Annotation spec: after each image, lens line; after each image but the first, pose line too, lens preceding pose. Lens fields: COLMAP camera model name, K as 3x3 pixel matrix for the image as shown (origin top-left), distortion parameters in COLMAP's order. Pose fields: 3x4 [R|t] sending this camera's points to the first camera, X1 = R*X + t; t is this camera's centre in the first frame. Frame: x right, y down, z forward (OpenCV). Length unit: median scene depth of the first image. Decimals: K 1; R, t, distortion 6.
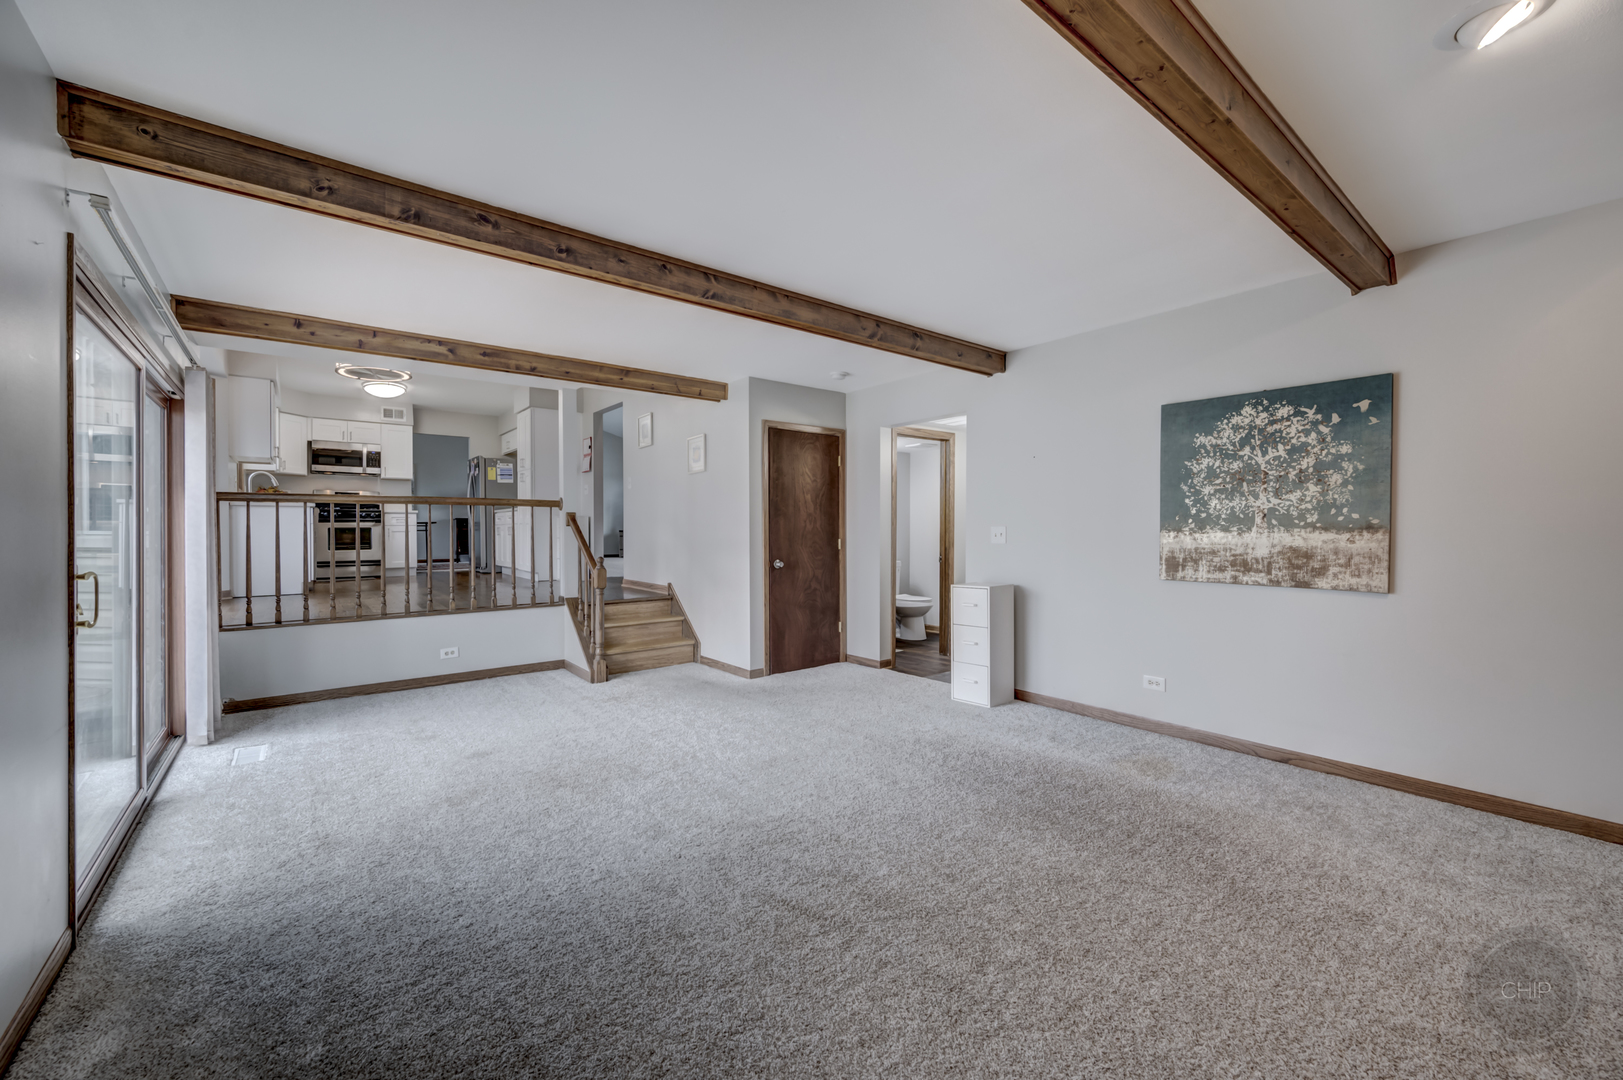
lens RADIAL K [[643.0, 0, 814.8], [0, 643.0, 533.2], [0, 0, 1]] dist [-0.002227, 0.000933]
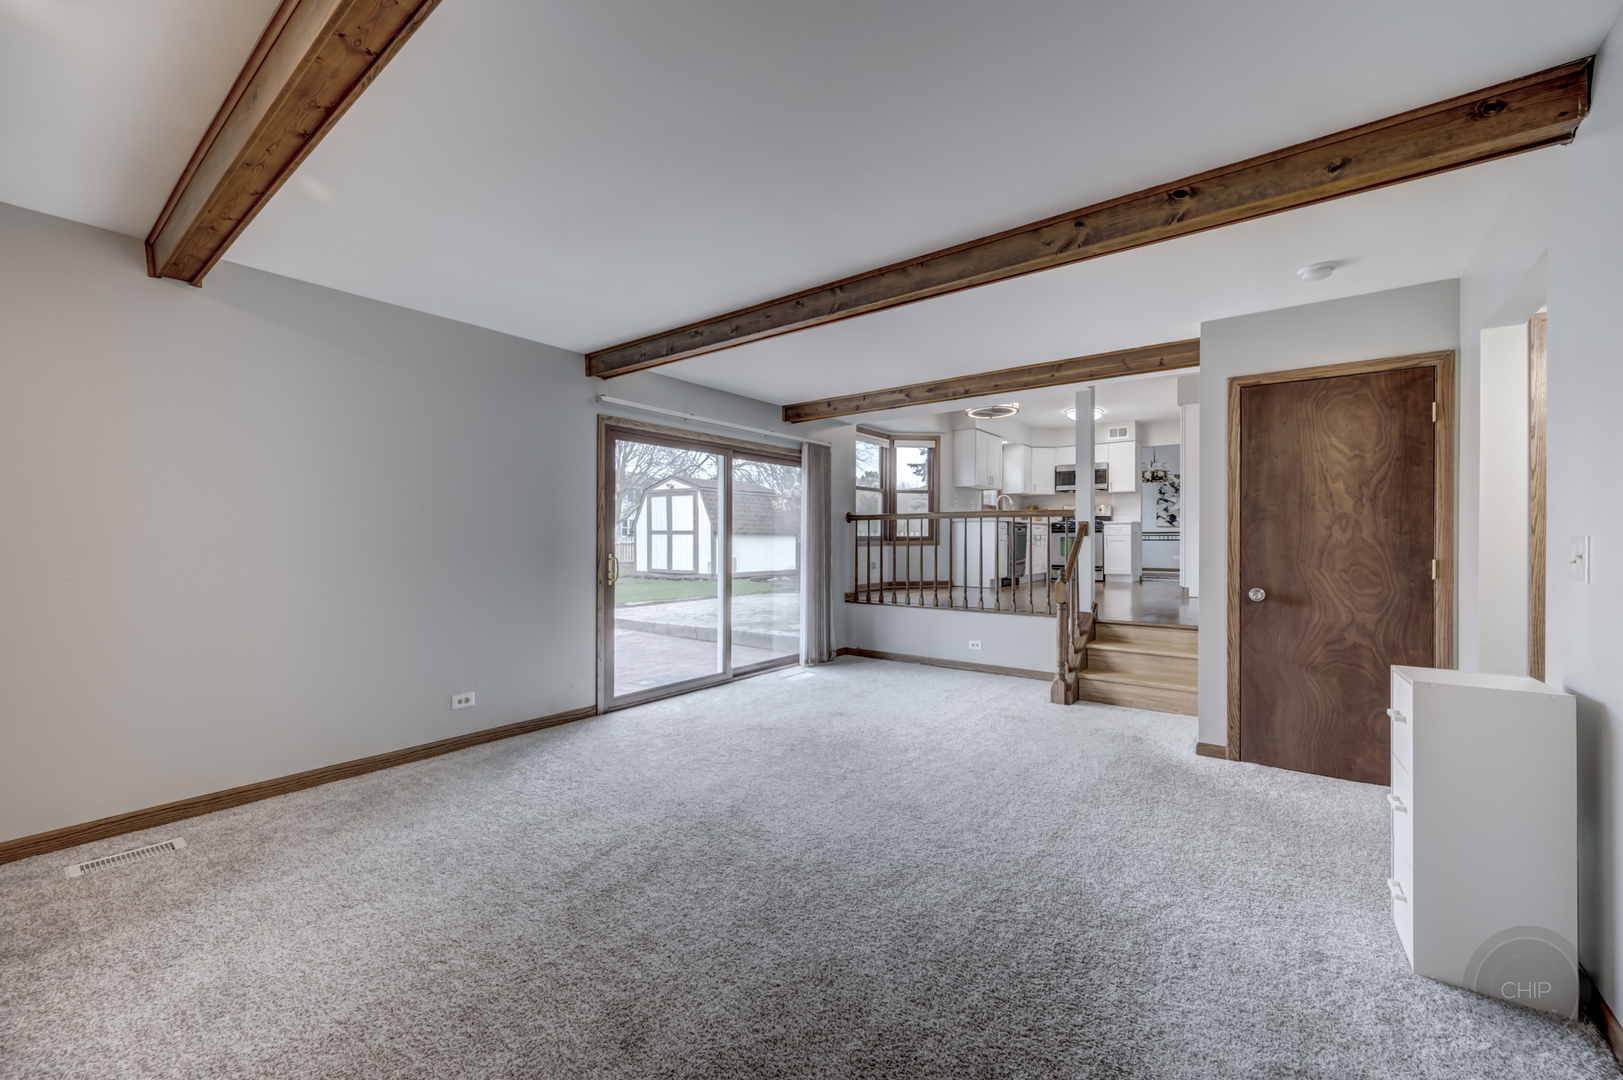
lens RADIAL K [[634.5, 0, 811.5], [0, 634.5, 540.0], [0, 0, 1]] dist [-0.001847, 0.000177]
pose [[0.246720, 0.004729, -0.969075, 0.459572], [-0.008661, 0.999959, 0.002675, -0.004794], [0.969048, 0.007733, 0.246751, 0.416319]]
